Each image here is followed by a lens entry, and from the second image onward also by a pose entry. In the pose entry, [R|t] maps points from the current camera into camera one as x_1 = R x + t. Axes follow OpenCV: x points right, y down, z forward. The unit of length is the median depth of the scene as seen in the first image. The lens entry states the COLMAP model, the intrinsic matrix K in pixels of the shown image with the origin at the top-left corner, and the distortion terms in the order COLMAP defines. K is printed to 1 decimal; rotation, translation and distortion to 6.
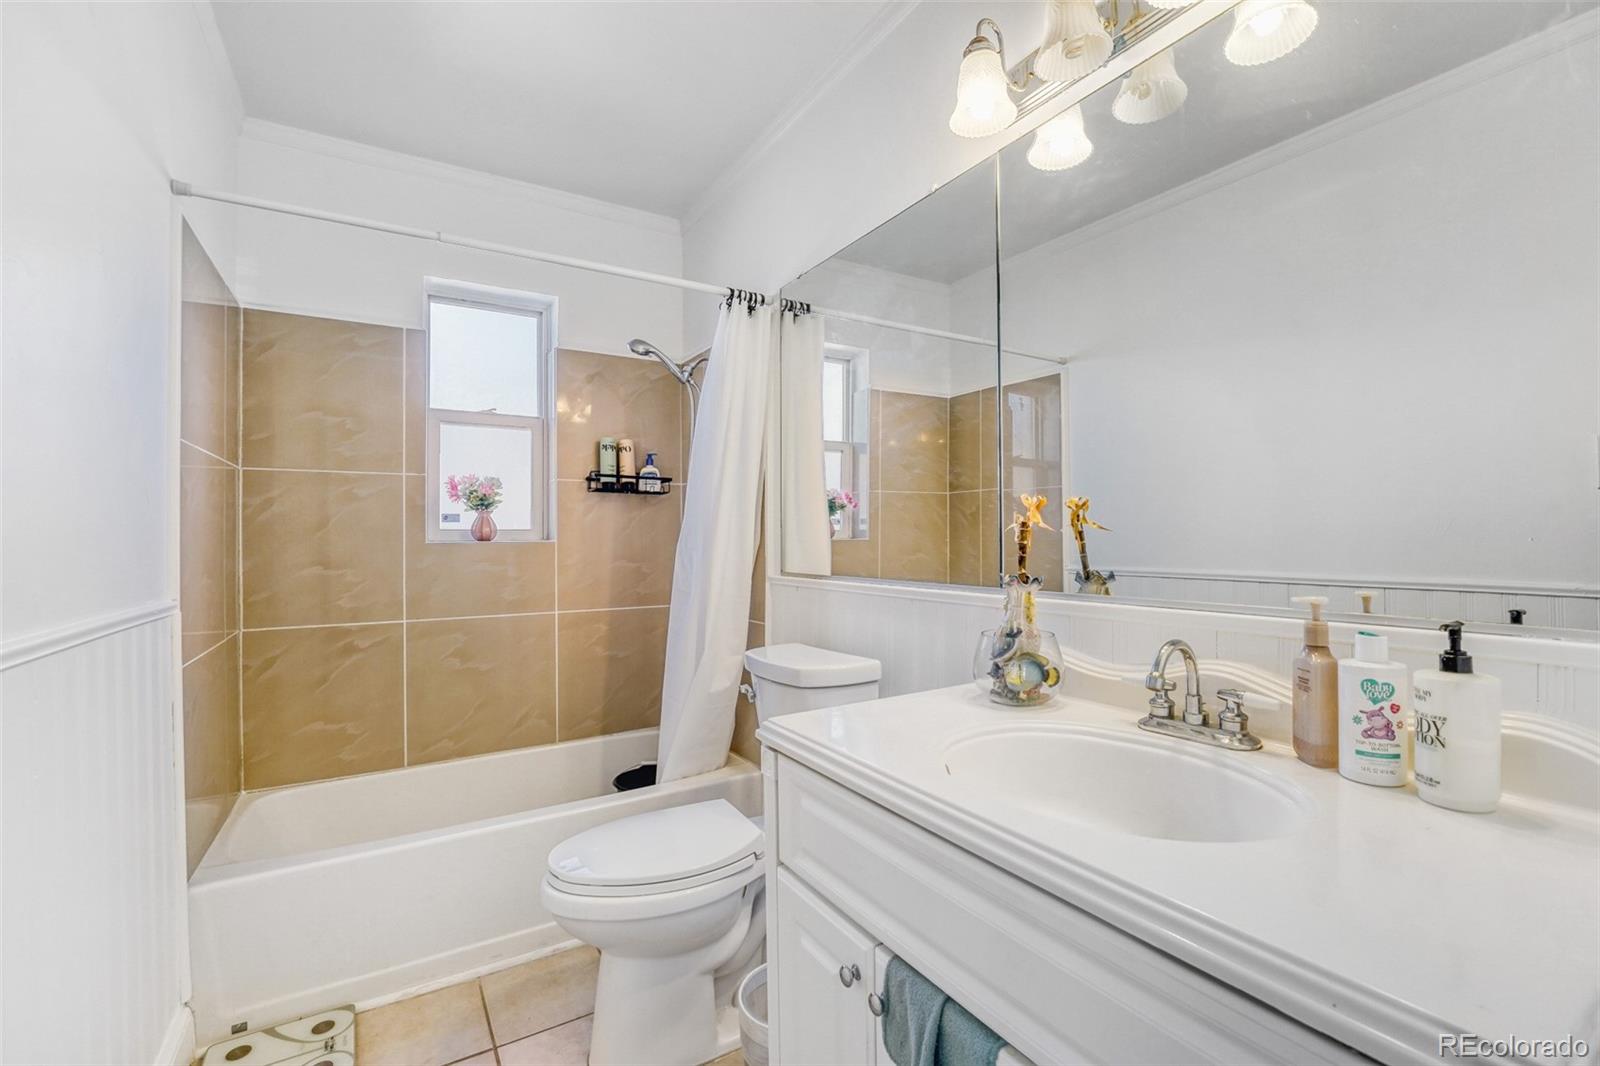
lens RADIAL K [[691.5, 0, 805.3], [0, 691.5, 535.3], [0, 0, 1]] dist [-0.003079, -0.000114]
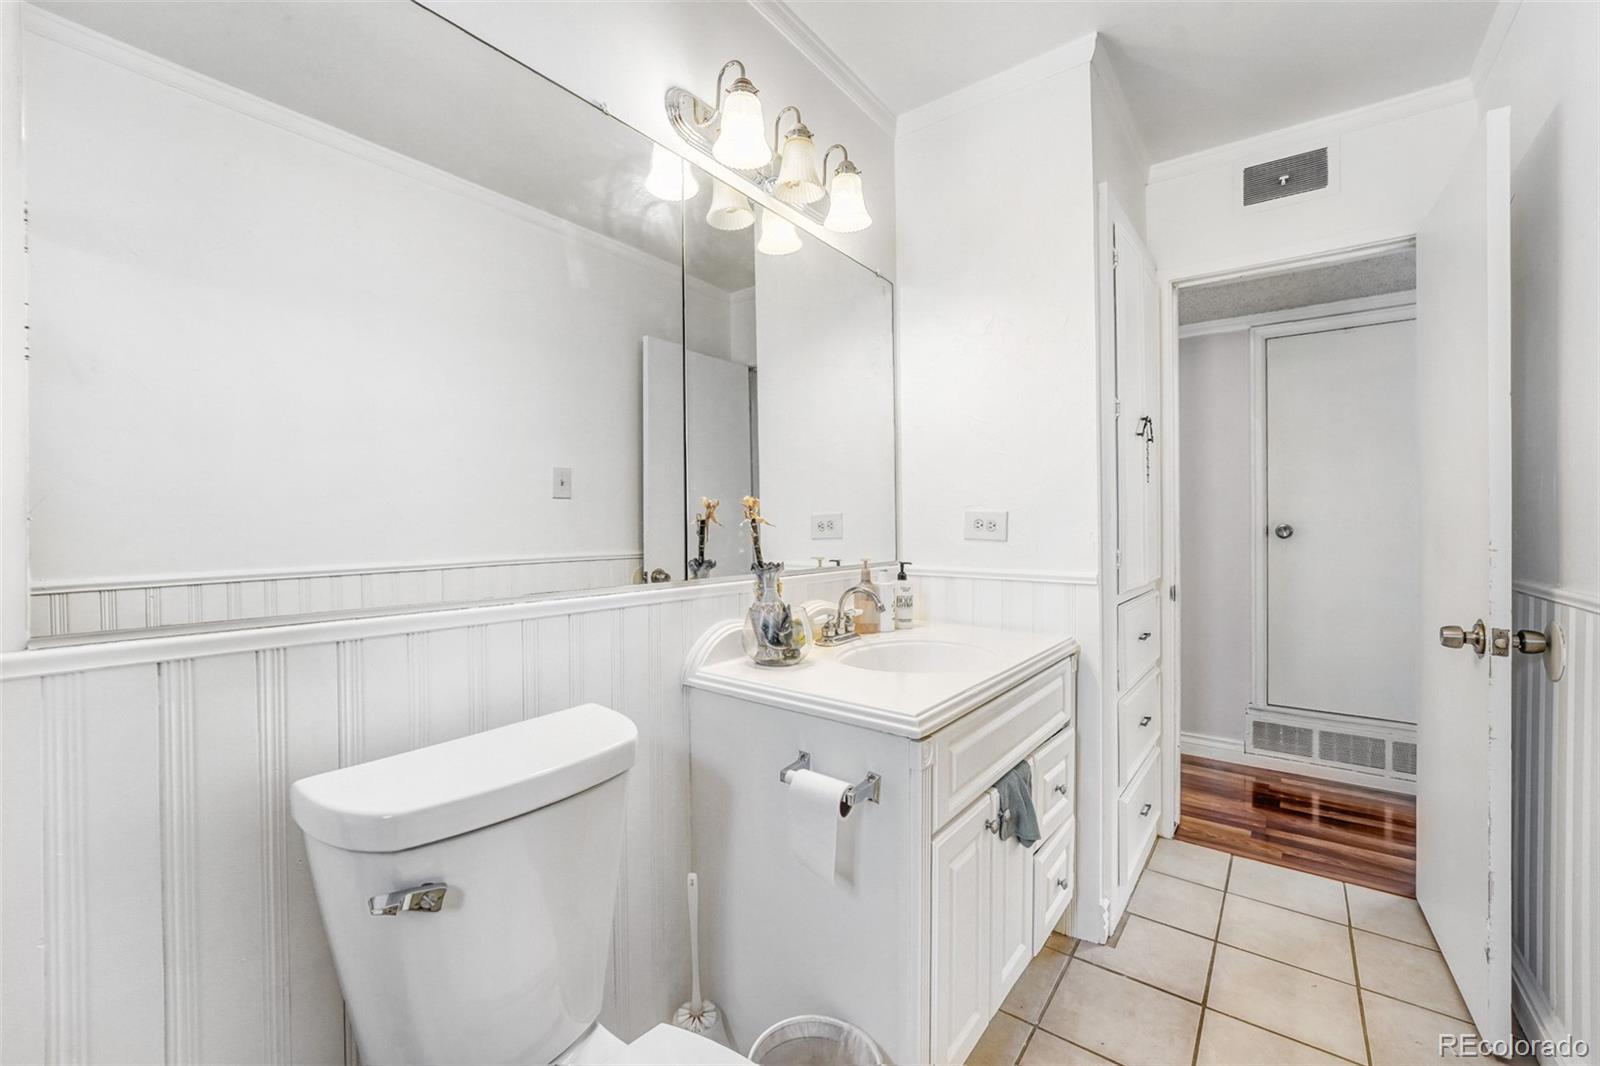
lens RADIAL K [[661.1, 0, 806.9], [0, 661.1, 534.3], [0, 0, 1]] dist [-0.004198, -0.000208]
pose [[-0.381601, 0.005573, 0.924310, -0.930857], [0.001531, 0.999984, -0.005397, 0.019916], [-0.924326, -0.000644, -0.381603, 1.626318]]
